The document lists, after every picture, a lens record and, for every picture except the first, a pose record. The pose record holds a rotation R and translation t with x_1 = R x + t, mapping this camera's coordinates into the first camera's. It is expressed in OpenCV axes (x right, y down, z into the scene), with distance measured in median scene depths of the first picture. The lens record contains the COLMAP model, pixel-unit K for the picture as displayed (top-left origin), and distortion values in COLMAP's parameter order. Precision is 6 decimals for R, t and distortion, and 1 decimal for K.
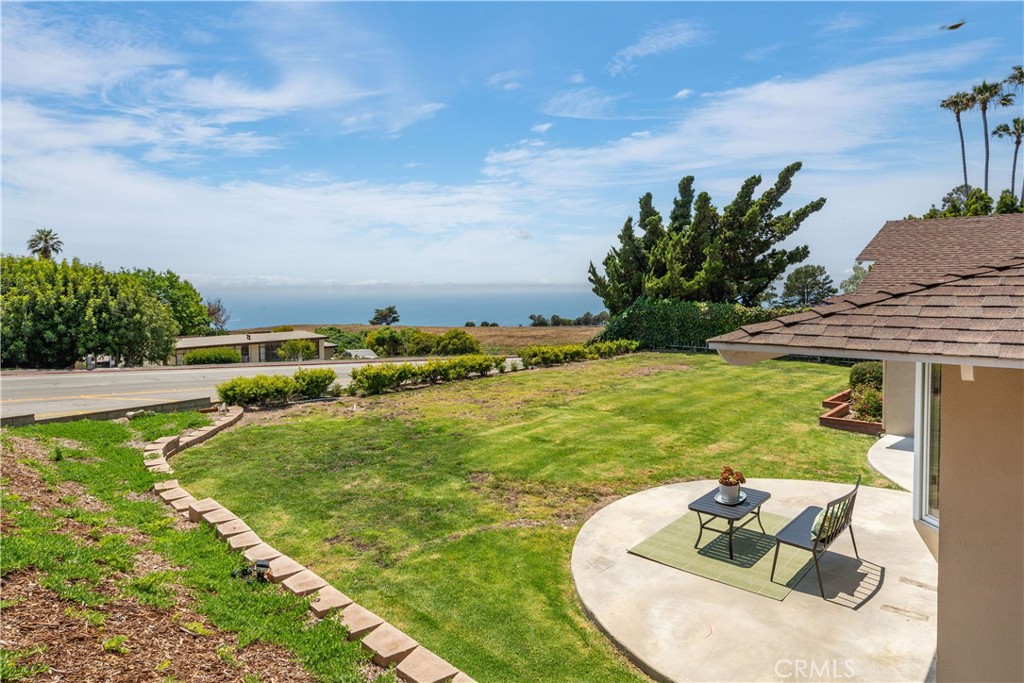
lens RADIAL K [[650.6, 0, 502.0], [0, 650.6, 309.0], [0, 0, 1]] dist [0.018582, -0.008689]
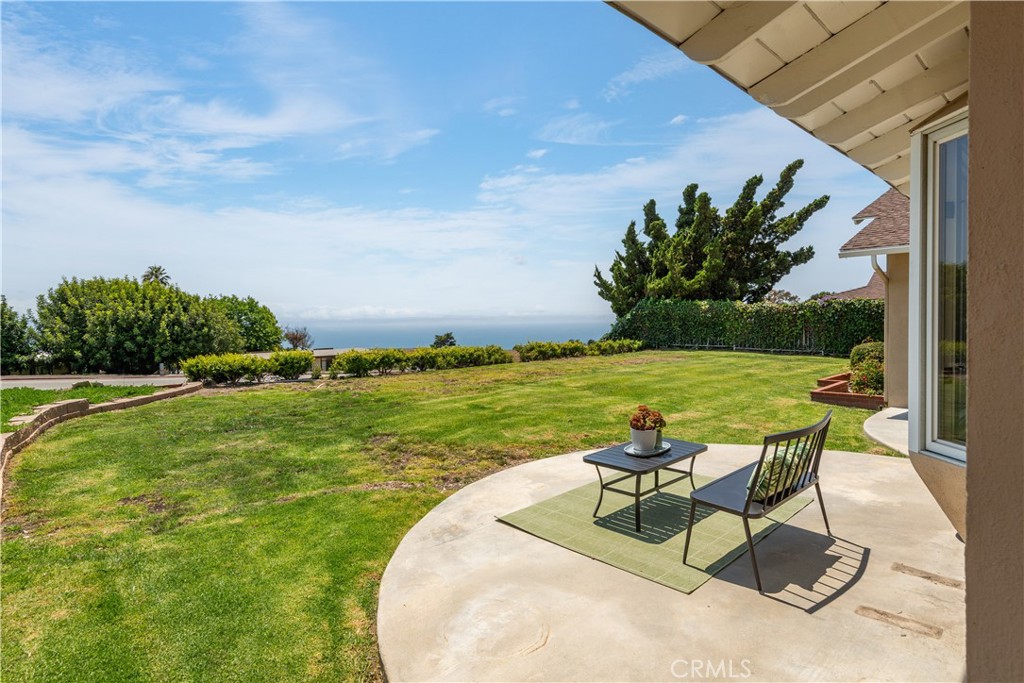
lens RADIAL K [[555.8, 0, 503.9], [0, 555.8, 333.1], [0, 0, 1]] dist [0.023890, -0.010100]
pose [[0.996435, -0.006807, -0.084093, 0.066839], [0.005949, 0.999928, -0.010446, 0.045512], [0.084158, 0.009908, 0.996403, 0.101731]]
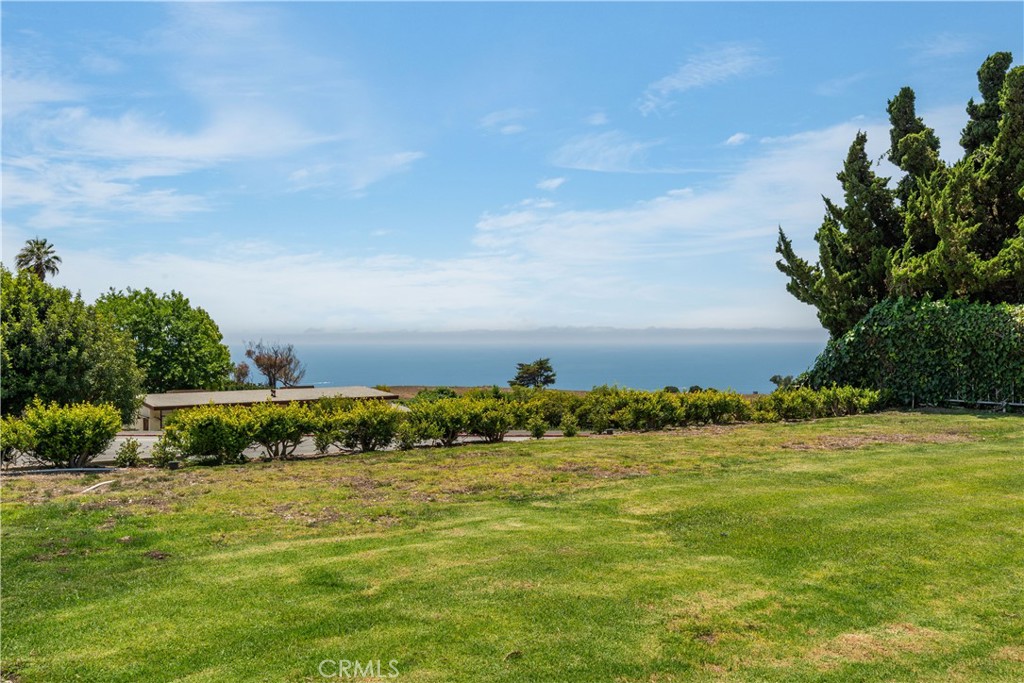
lens RADIAL K [[1008.9, 0, 491.7], [0, 1008.9, 331.3], [0, 0, 1]] dist [0.009520, 0.000000]
pose [[0.969946, 0.000390, -0.243321, 0.115538], [-0.009870, 0.999239, -0.037740, 0.037469], [0.243121, 0.039008, 0.969211, 0.211868]]
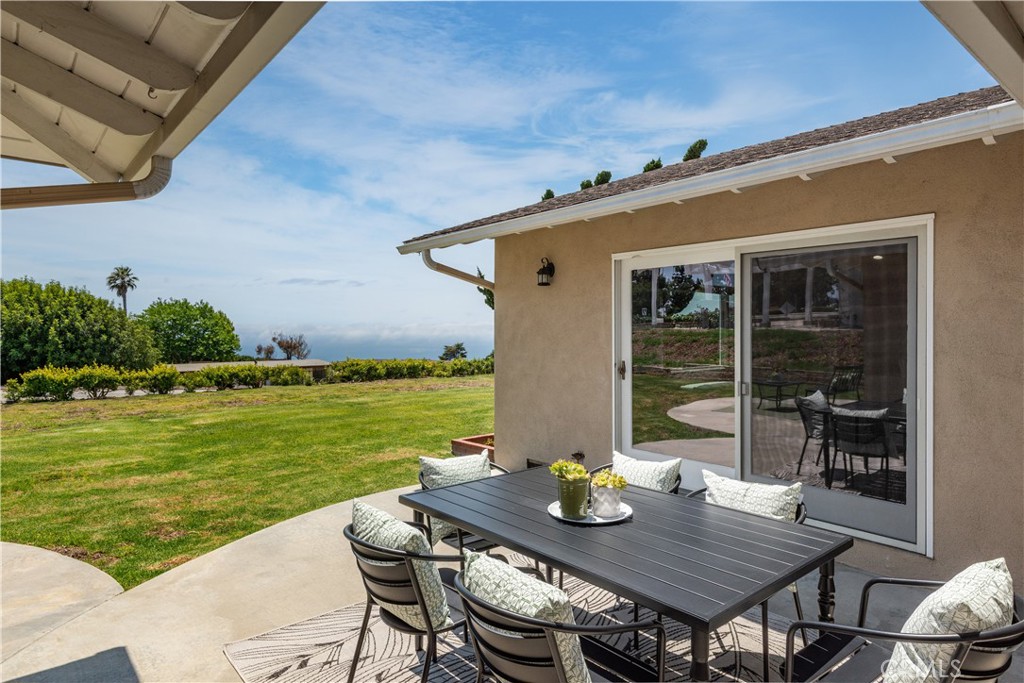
lens RADIAL K [[612.0, 0, 507.9], [0, 612.0, 328.6], [0, 0, 1]] dist [0.025506, -0.017042]
pose [[0.988827, 0.004323, -0.149003, 0.313329], [-0.009639, 0.999342, -0.034974, 0.038053], [0.148753, 0.036020, 0.988218, 0.205193]]
